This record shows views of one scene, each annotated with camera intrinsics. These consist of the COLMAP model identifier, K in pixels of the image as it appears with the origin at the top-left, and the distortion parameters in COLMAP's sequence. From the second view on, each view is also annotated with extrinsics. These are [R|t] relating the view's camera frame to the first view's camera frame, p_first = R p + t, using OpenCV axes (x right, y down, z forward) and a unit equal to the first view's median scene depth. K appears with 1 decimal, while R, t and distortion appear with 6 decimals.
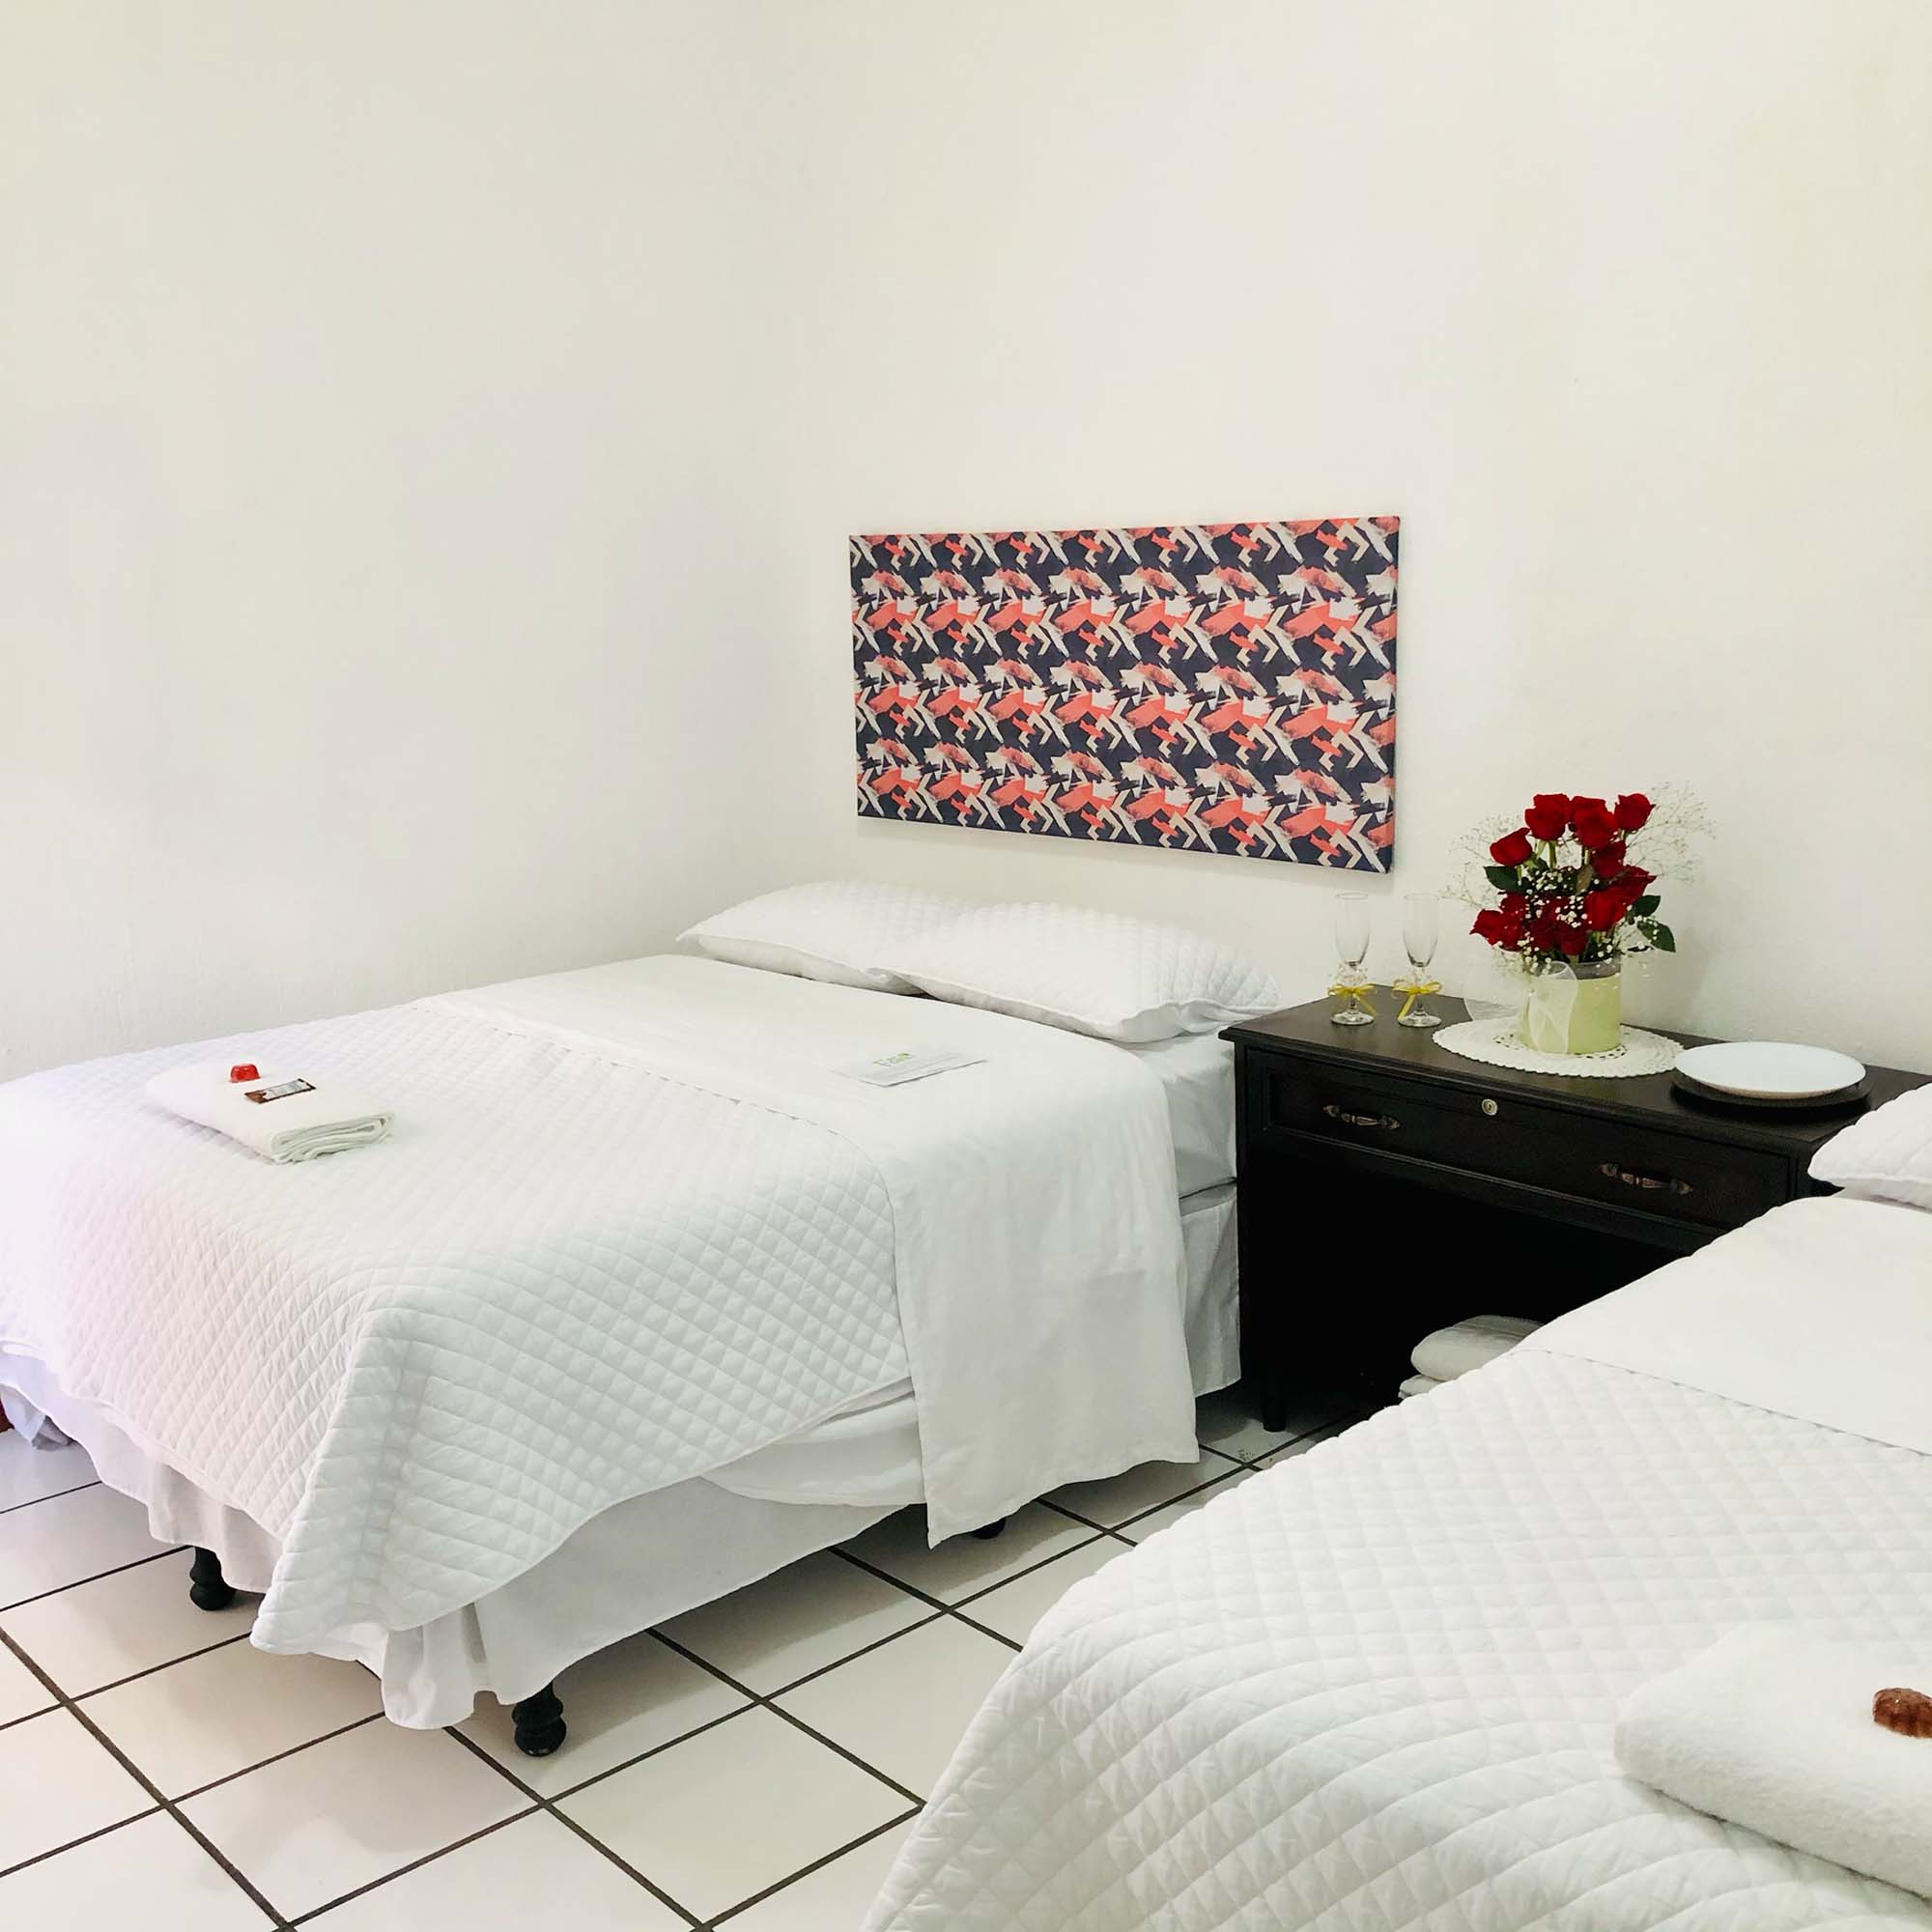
lens RADIAL K [[2113.4, 0, 954.7], [0, 2113.4, 969.7], [0, 0, 1]] dist [0.039265, 0.000000]
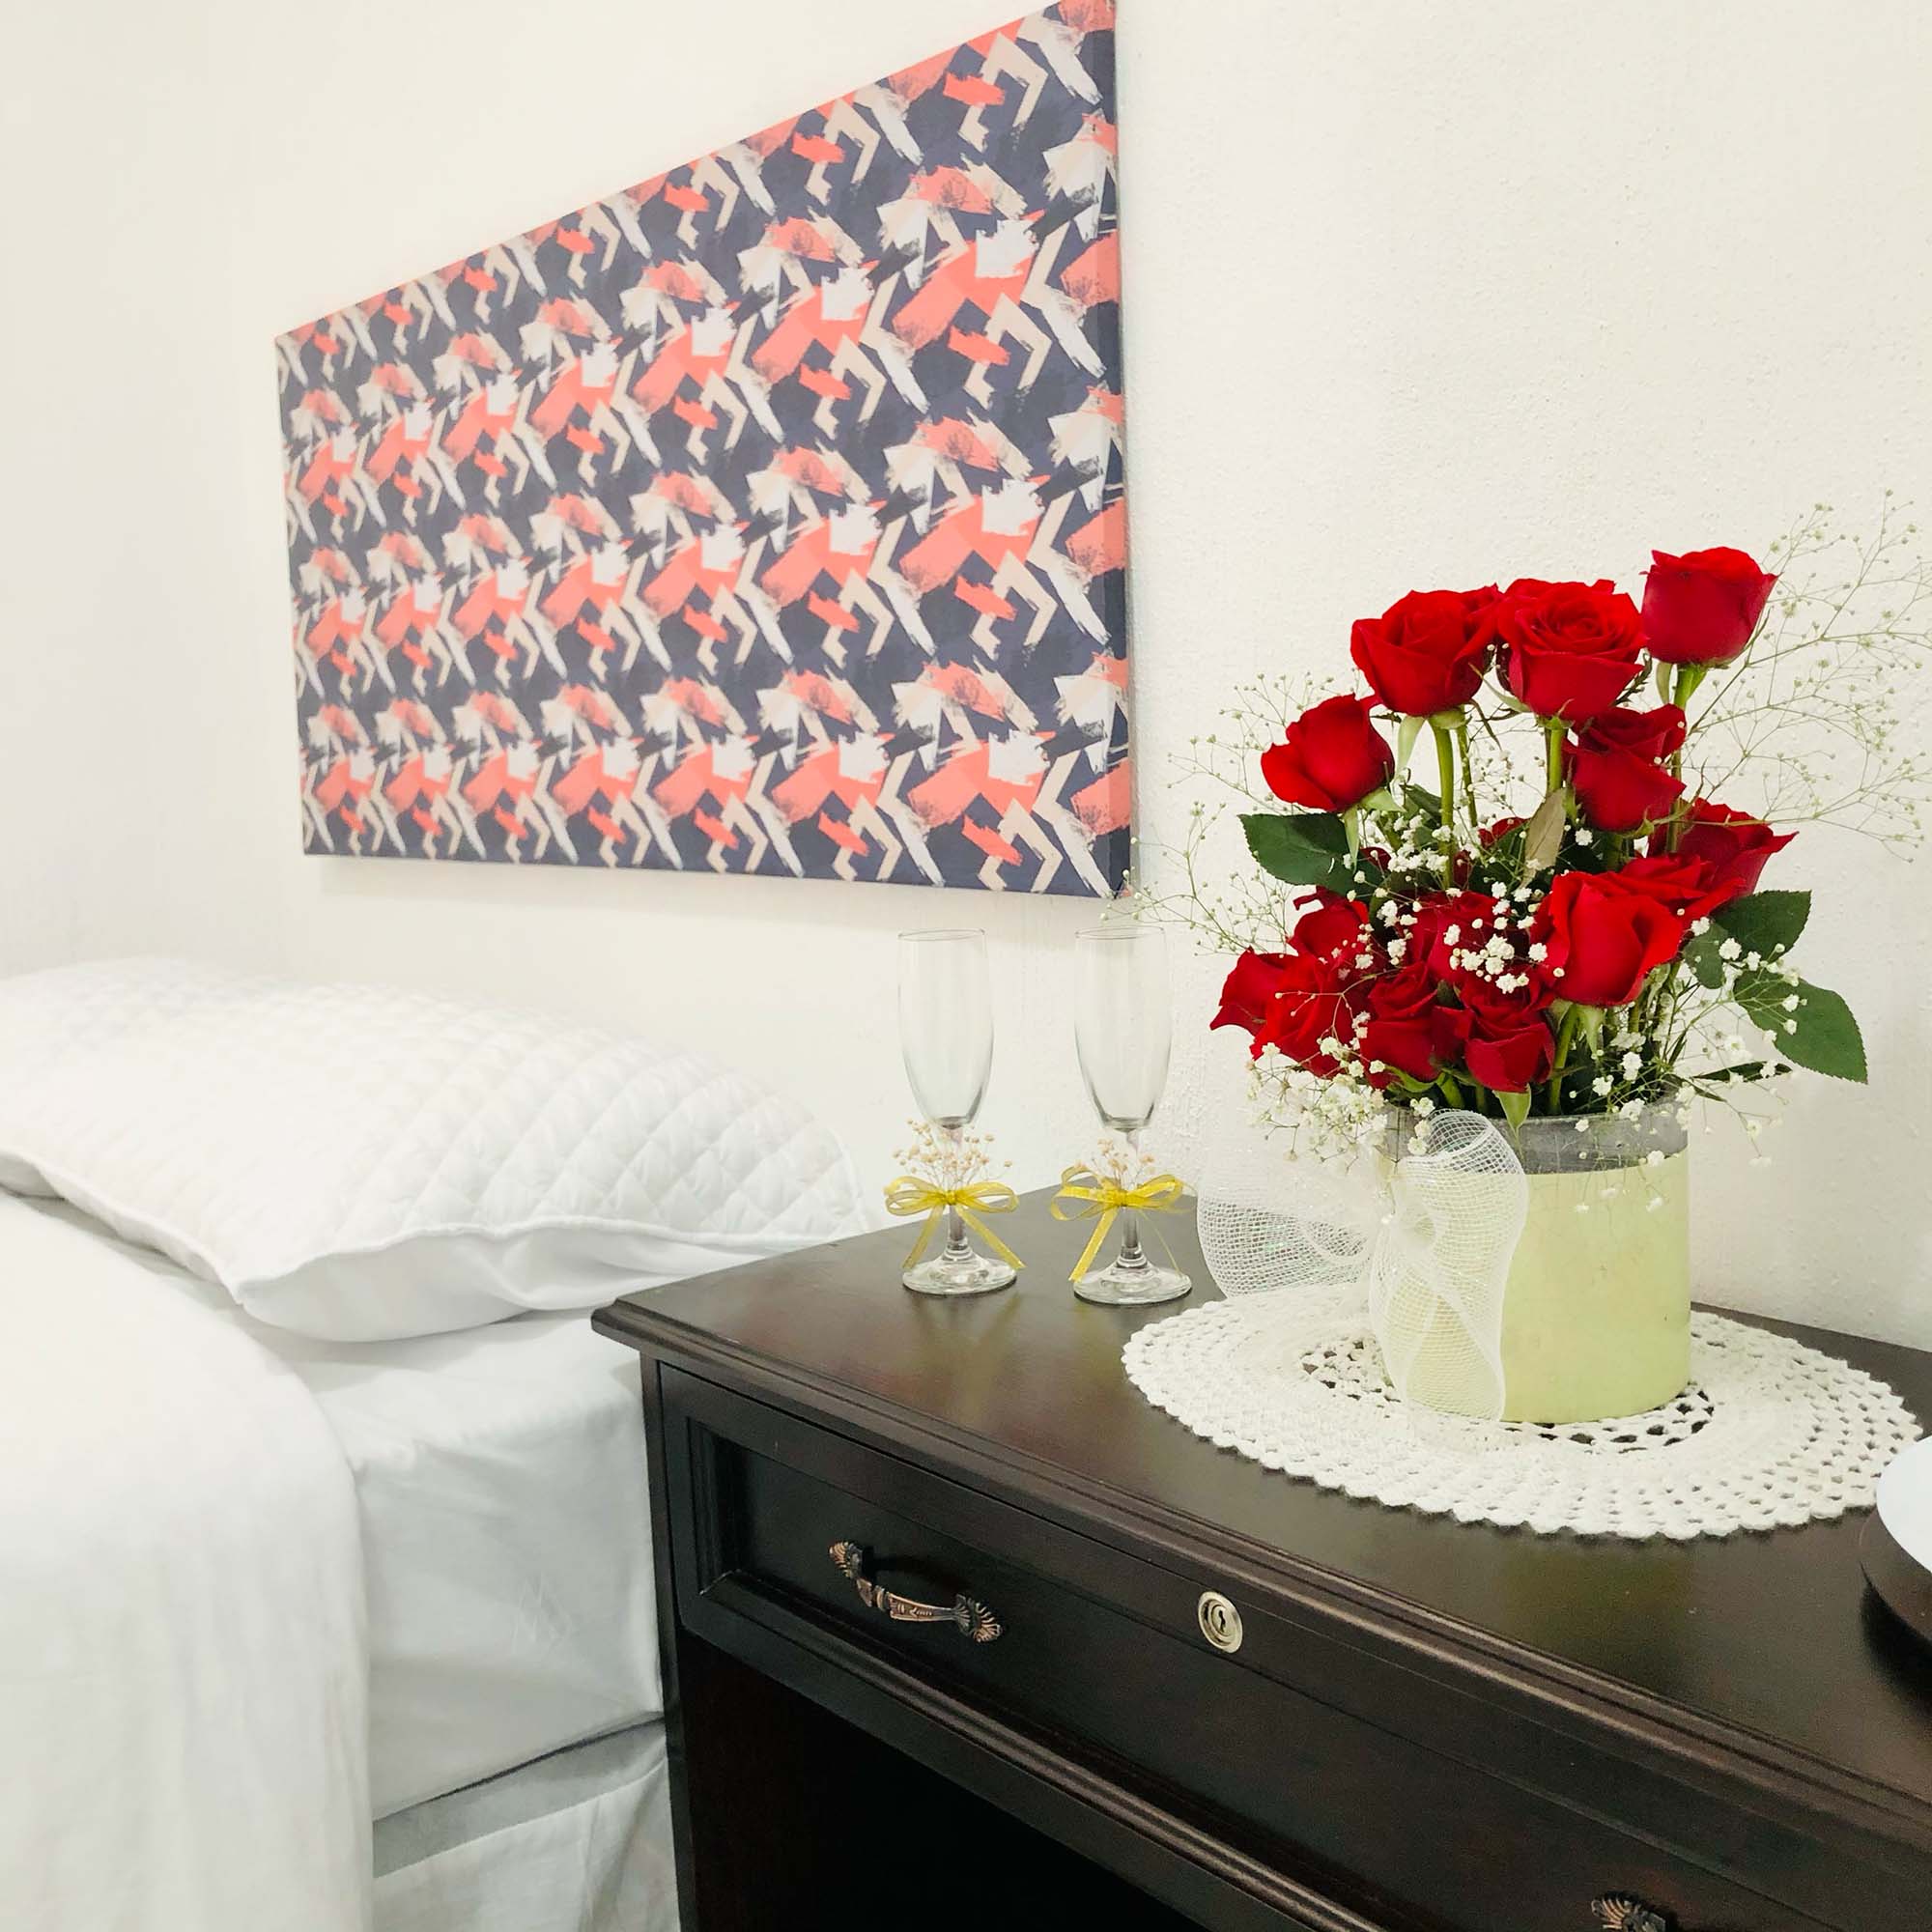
lens RADIAL K [[2113.4, 0, 978.4], [0, 2113.4, 958.3], [0, 0, 1]] dist [0.039265, 0.000000]
pose [[0.997830, -0.003698, -0.065739, 0.230079], [-0.002139, 0.996074, -0.088502, 0.001185], [0.065808, 0.088450, 0.993904, 0.679784]]
